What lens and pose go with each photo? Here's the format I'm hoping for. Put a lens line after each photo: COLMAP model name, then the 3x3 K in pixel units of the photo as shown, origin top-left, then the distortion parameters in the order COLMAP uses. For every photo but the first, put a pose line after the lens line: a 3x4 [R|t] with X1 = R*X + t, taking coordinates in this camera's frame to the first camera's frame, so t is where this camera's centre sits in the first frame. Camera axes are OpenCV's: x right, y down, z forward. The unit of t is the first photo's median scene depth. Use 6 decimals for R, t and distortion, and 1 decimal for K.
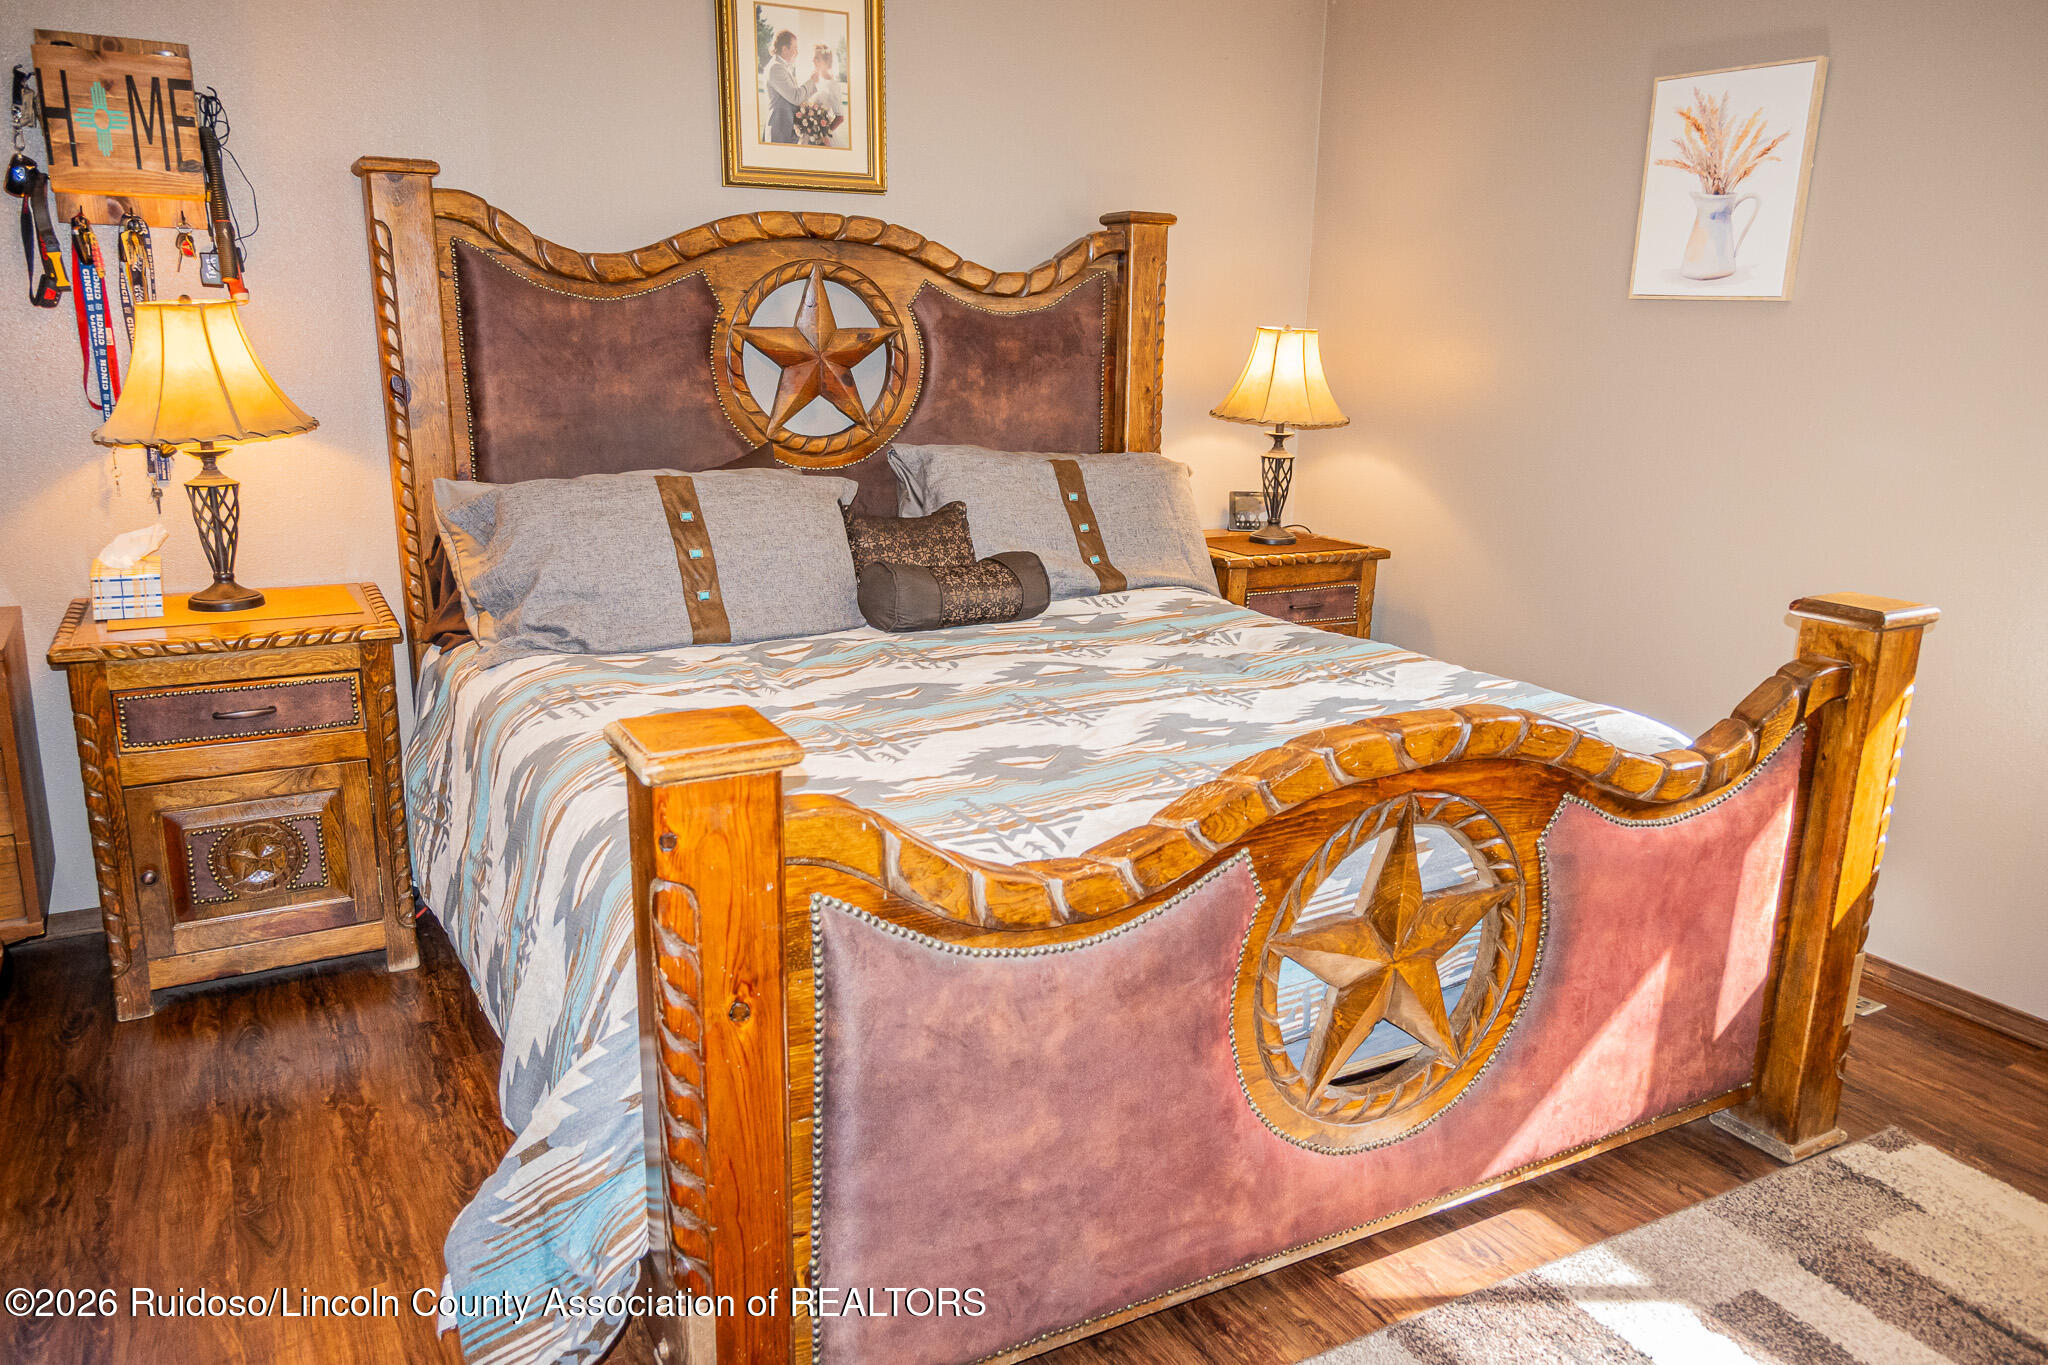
lens RADIAL K [[1407.9, 0, 1024.0], [0, 1407.9, 682.5], [0, 0, 1]] dist [-0.006511, -0.000862]
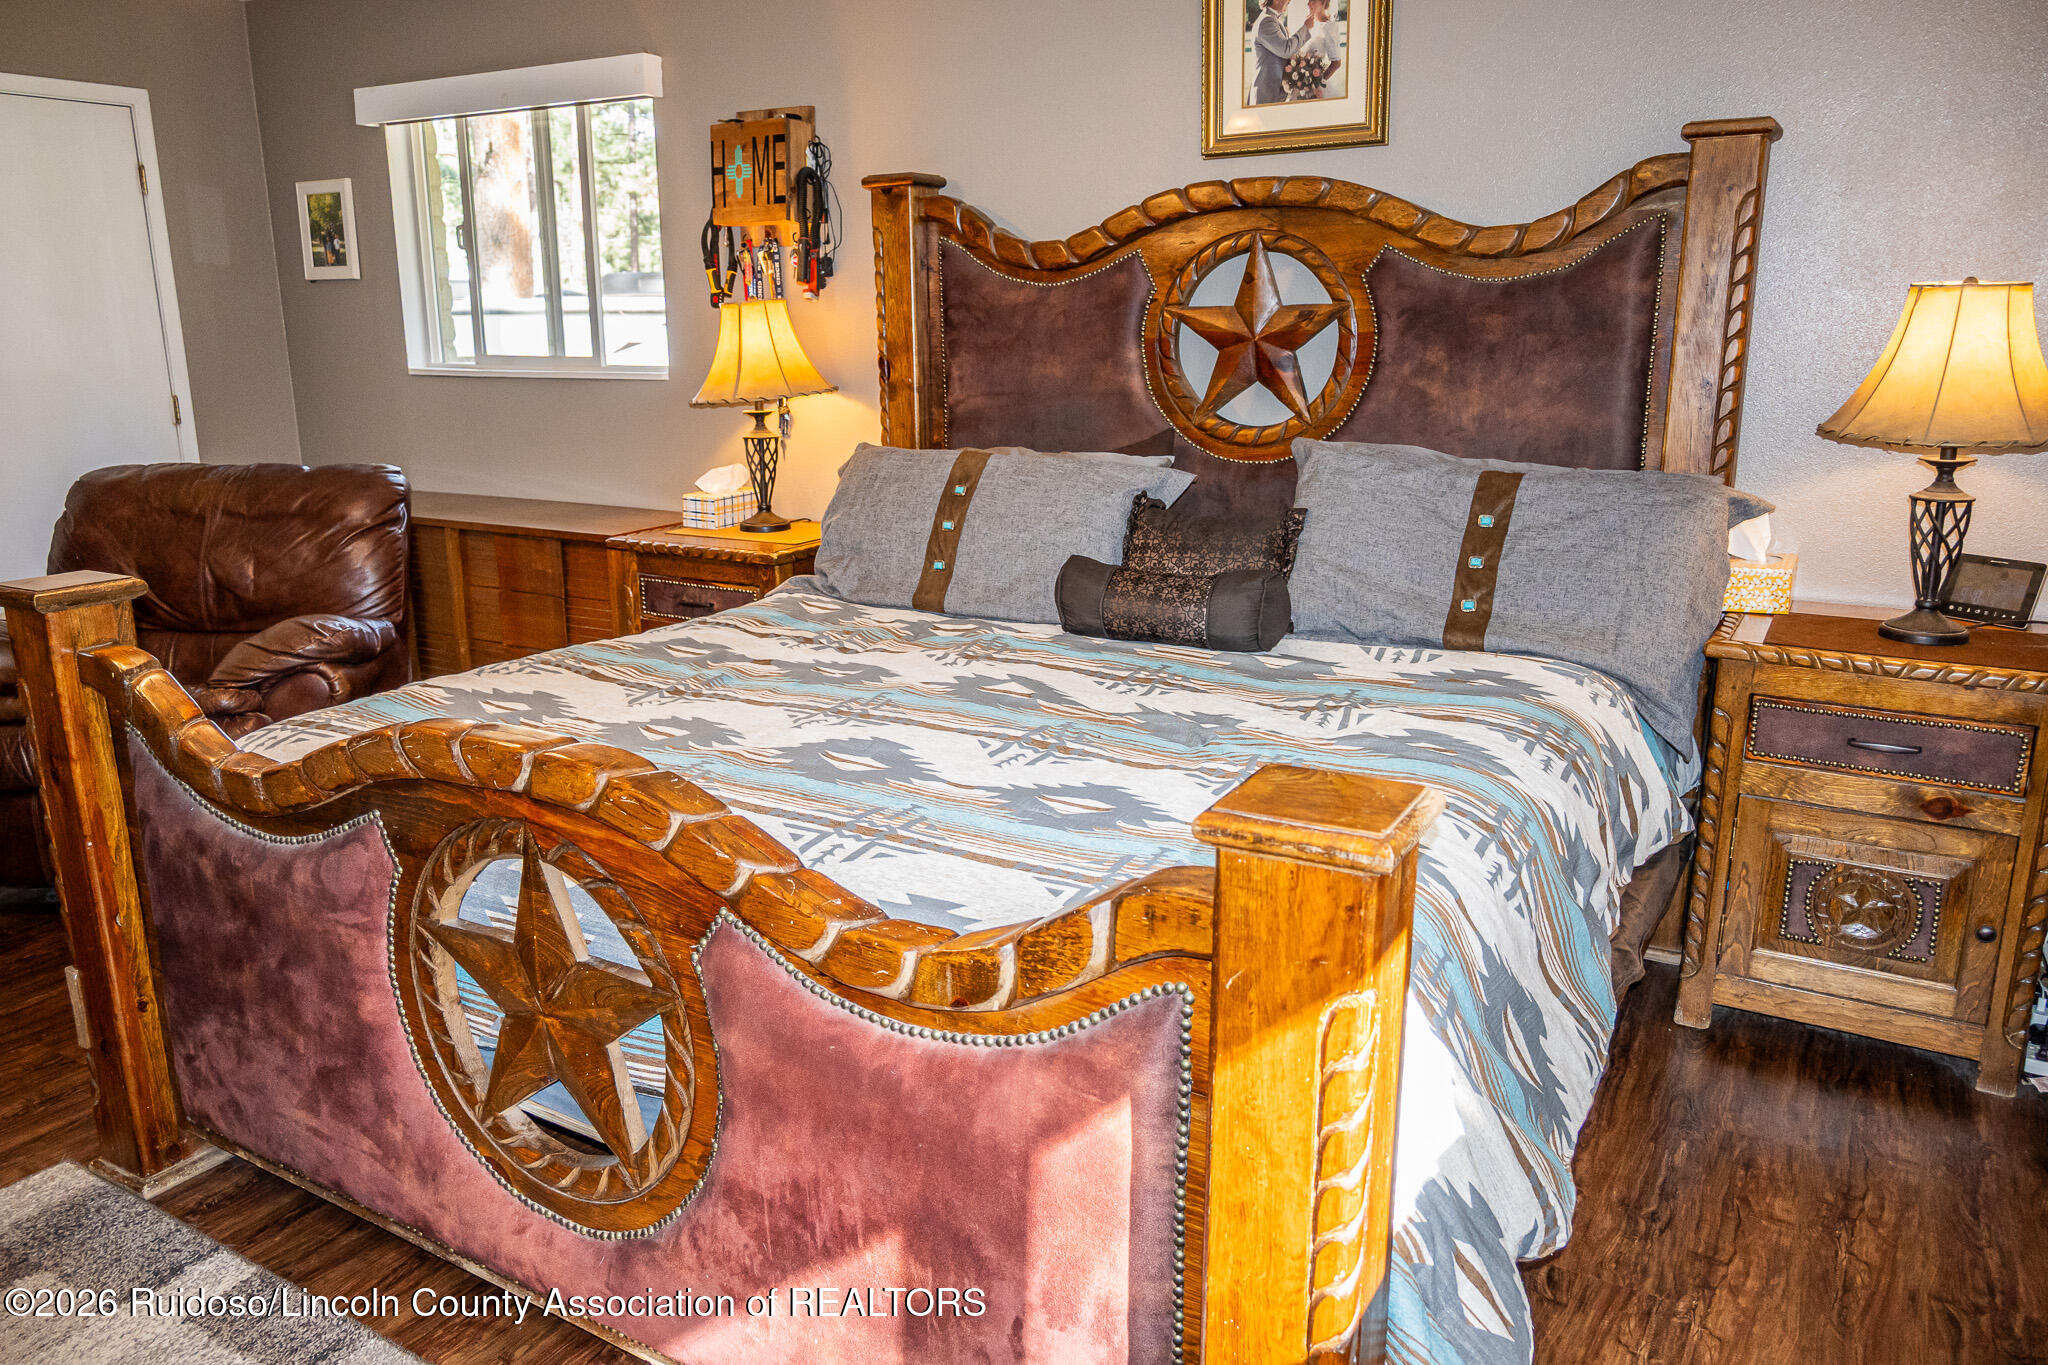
lens RADIAL K [[1489.7, 0, 1021.3], [0, 1489.7, 687.8], [0, 0, 1]] dist [-0.016216, -0.004124]
pose [[0.487869, 0.186397, -0.852784, 0.649304], [-0.194588, 0.975576, 0.101914, -0.083747], [0.850952, 0.116220, 0.512224, 0.424814]]
